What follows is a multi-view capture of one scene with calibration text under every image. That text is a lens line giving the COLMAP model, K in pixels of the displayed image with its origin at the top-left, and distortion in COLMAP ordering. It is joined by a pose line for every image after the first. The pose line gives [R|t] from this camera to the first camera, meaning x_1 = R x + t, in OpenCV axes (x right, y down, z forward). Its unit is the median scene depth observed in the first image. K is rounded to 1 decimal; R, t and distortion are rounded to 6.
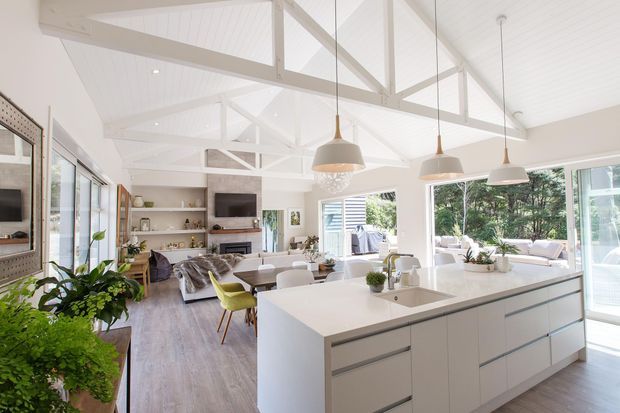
lens RADIAL K [[283.9, 0, 310.0], [0, 283.9, 206.5], [0, 0, 1]] dist [-0.000385, -0.000038]
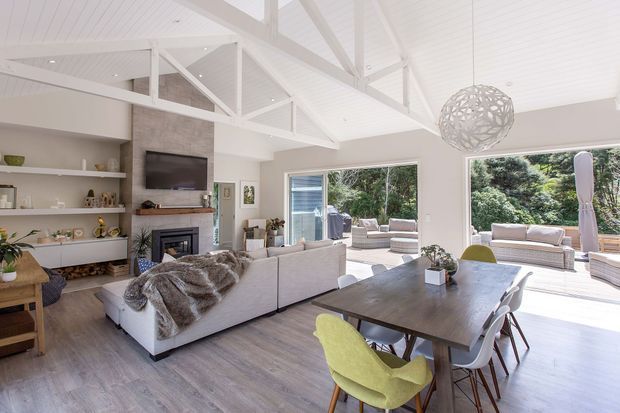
lens RADIAL K [[299.7, 0, 309.0], [0, 299.7, 189.4], [0, 0, 1]] dist [0.002235, 0.000371]
pose [[0.939692, 0.038727, 0.339823, -0.214802], [-0.043051, 0.999059, 0.005190, 0.019912], [-0.339302, -0.019506, 0.940475, 0.247432]]
